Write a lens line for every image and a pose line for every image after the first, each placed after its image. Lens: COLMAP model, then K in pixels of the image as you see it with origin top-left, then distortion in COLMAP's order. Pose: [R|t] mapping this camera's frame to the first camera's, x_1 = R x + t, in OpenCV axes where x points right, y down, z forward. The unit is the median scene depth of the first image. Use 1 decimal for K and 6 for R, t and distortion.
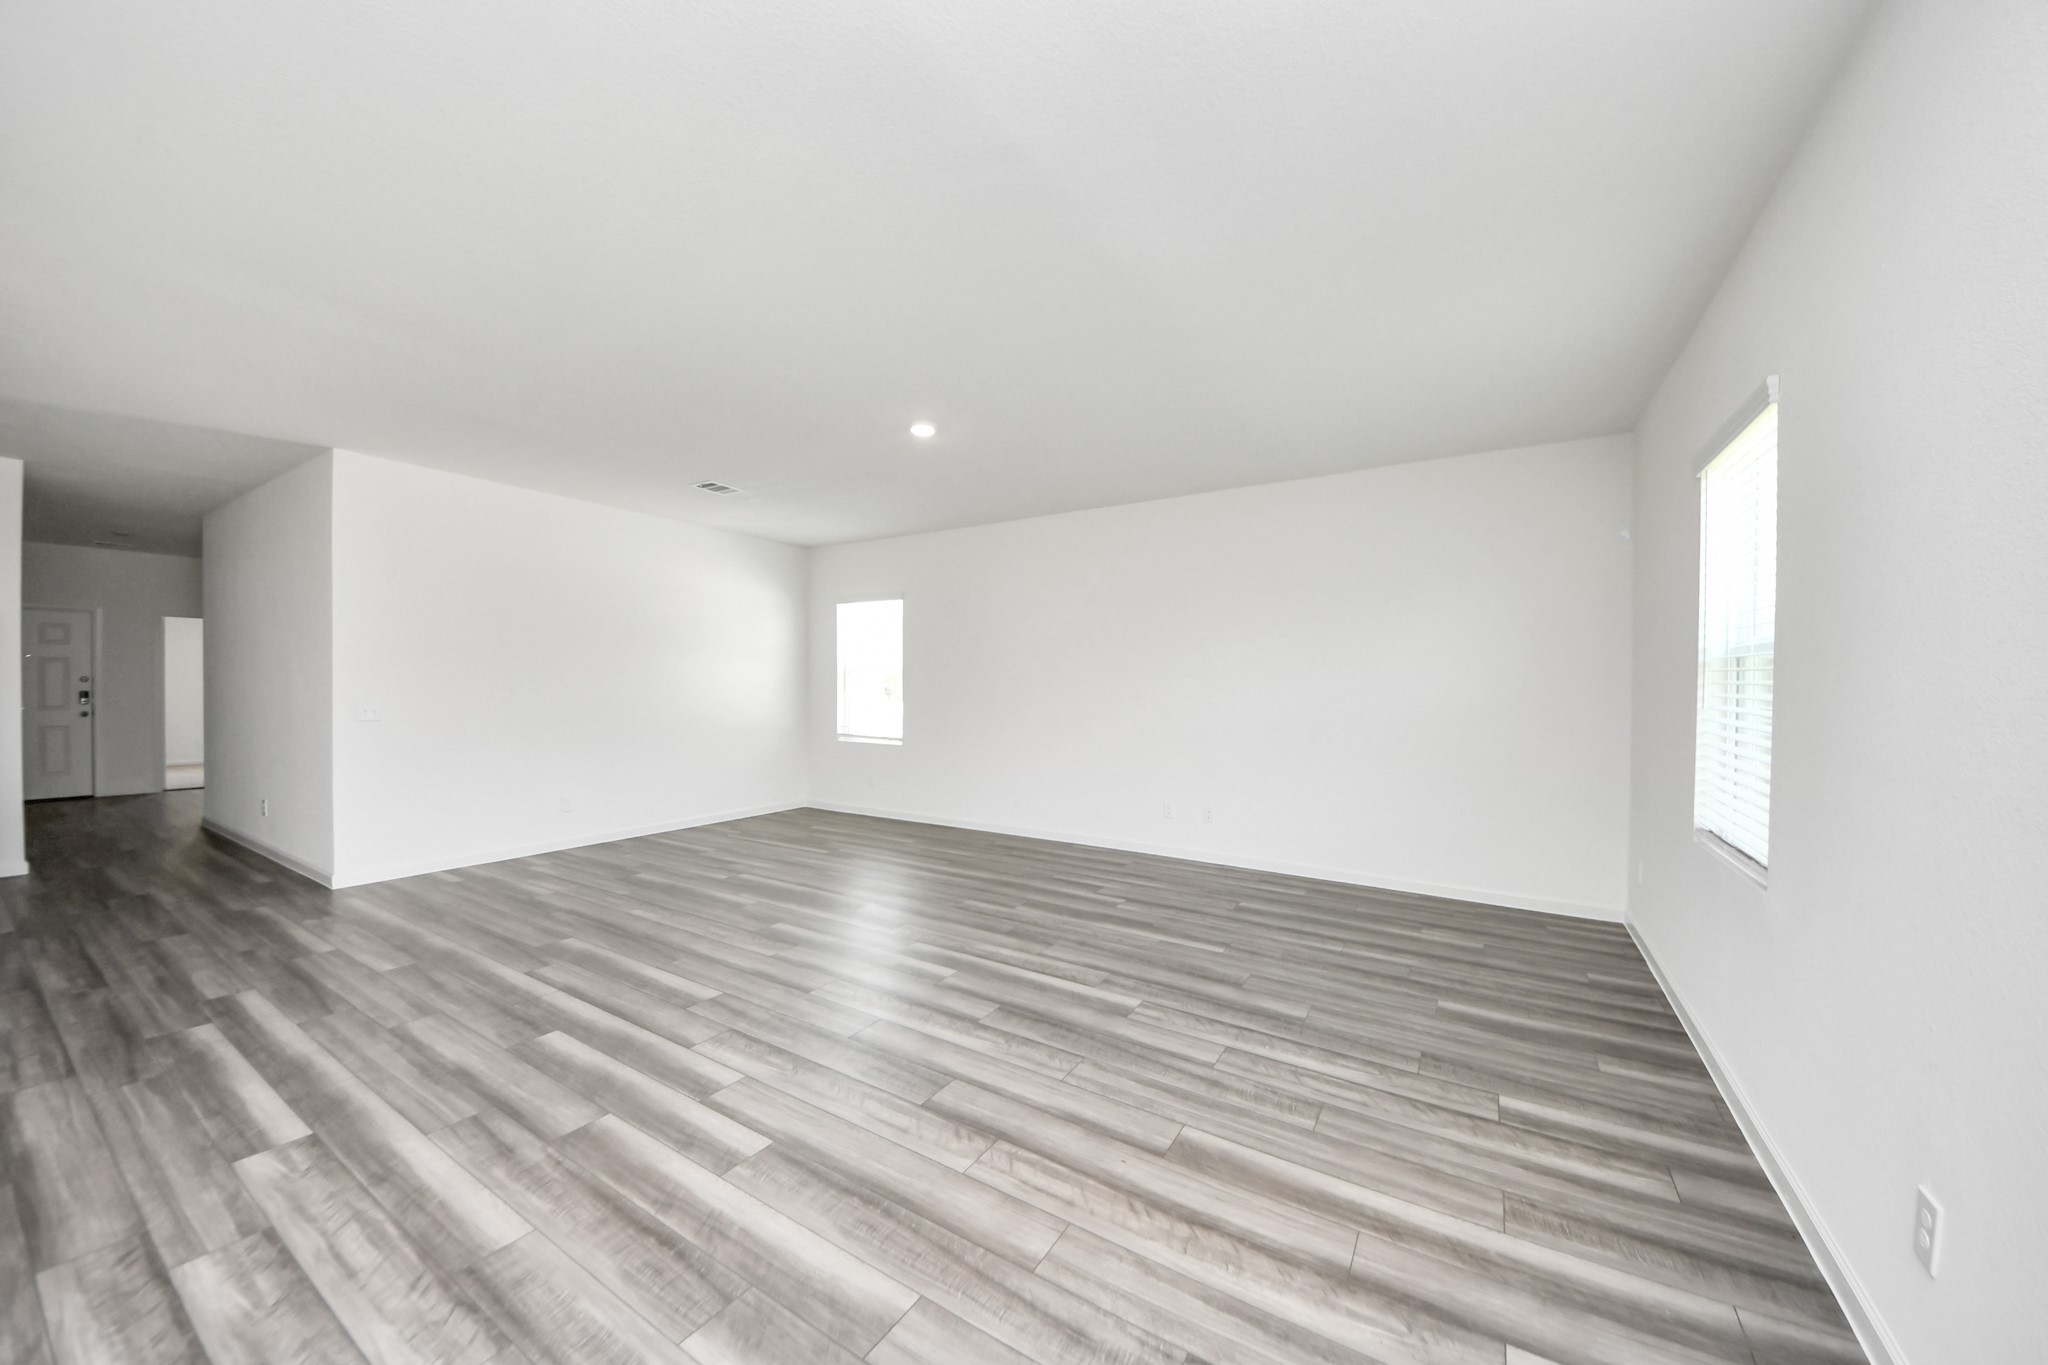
lens RADIAL K [[730.9, 0, 1013.9], [0, 730.9, 672.3], [0, 0, 1]] dist [-0.023754, -0.000950]
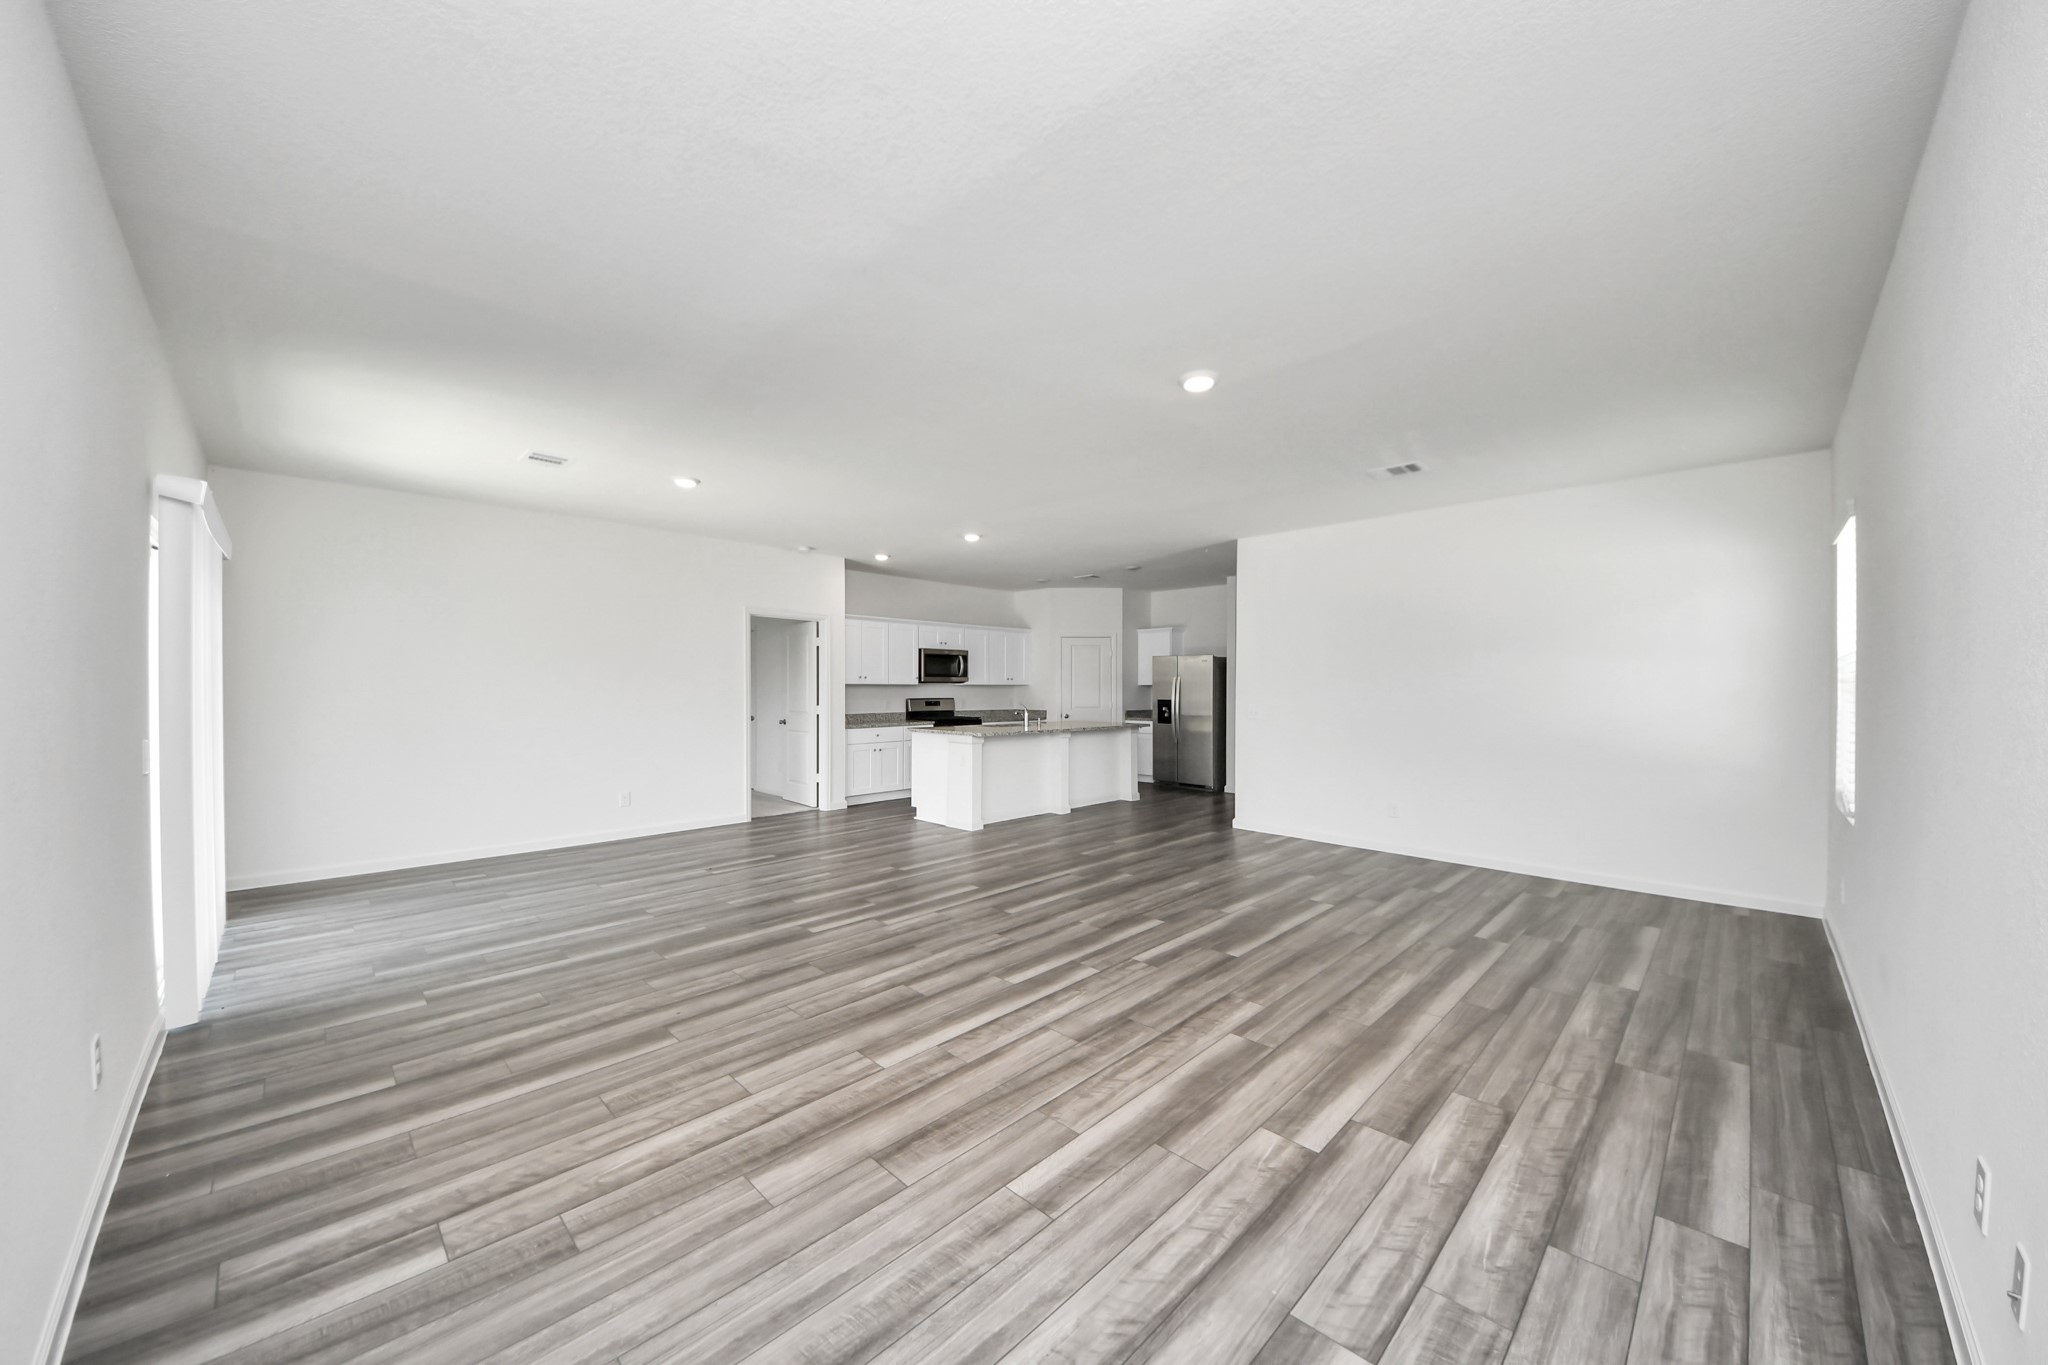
lens RADIAL K [[730.9, 0, 1022.1], [0, 730.9, 686.8], [0, 0, 1]] dist [-0.023754, -0.000950]
pose [[-0.194041, 0.011542, -0.980926, 1.178877], [-0.003272, 0.999918, 0.012412, -0.007796], [0.980988, 0.005618, -0.193987, 1.595766]]
